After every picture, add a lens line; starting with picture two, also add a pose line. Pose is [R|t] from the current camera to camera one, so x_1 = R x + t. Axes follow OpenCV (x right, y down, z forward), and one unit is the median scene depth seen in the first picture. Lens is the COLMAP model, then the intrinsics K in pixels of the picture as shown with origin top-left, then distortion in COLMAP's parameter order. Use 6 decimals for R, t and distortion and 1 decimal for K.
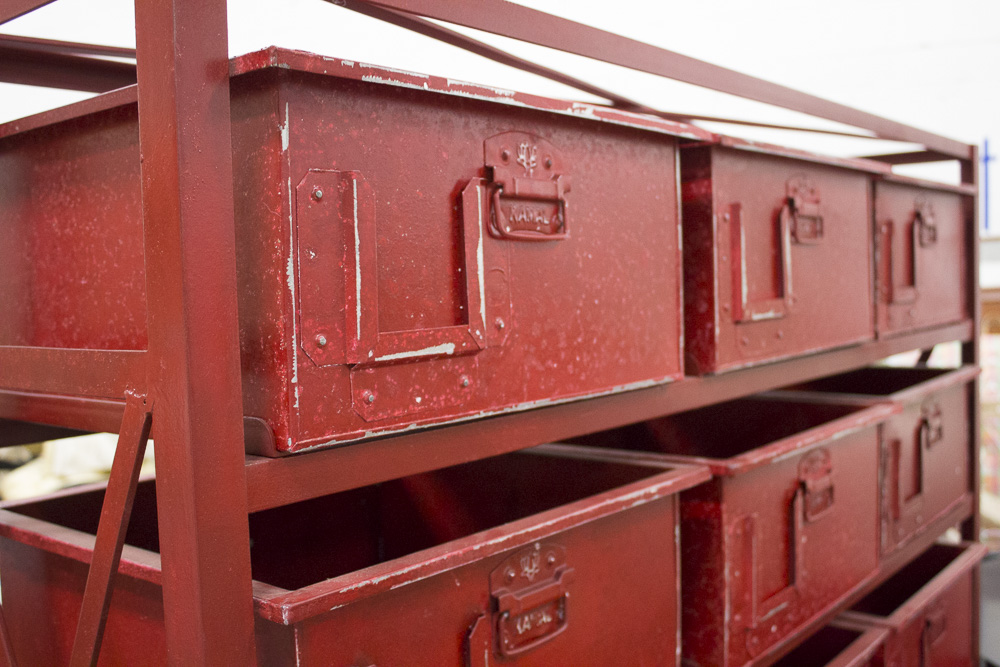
lens RADIAL K [[1033.5, 0, 500.0], [0, 1033.5, 333.5], [0, 0, 1]] dist [-0.117030, -0.002786]
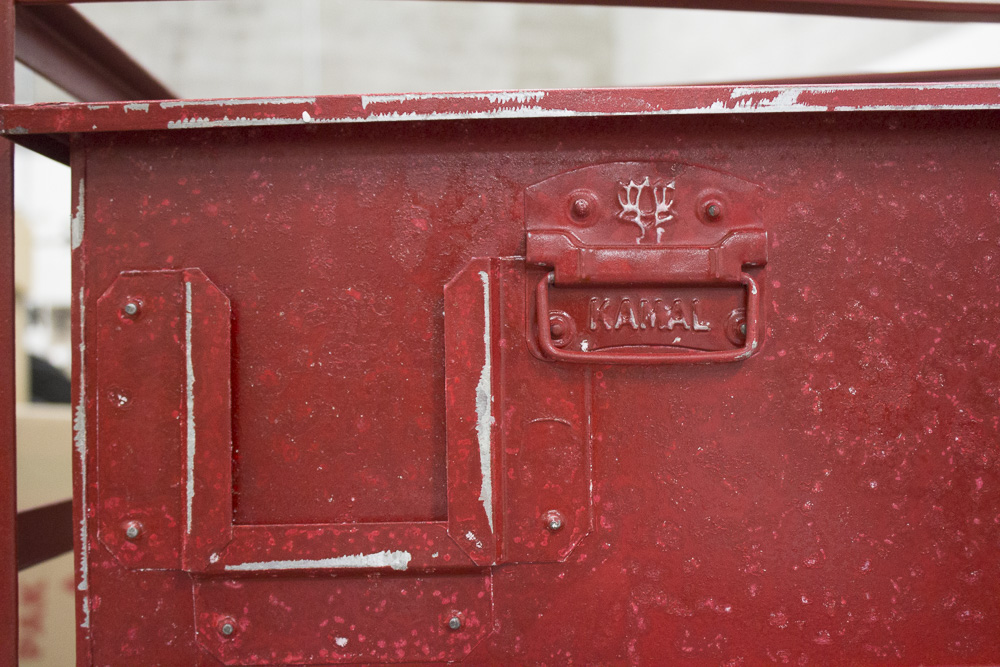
lens RADIAL K [[1268.9, 0, 500.0], [0, 1268.9, 333.5], [0, 0, 1]] dist [-0.080298, 0.059131]
pose [[0.627112, -0.016068, -0.778763, 0.501219], [-0.040485, 0.997764, -0.053187, -0.071219], [0.777876, 0.064882, 0.625059, 0.560346]]
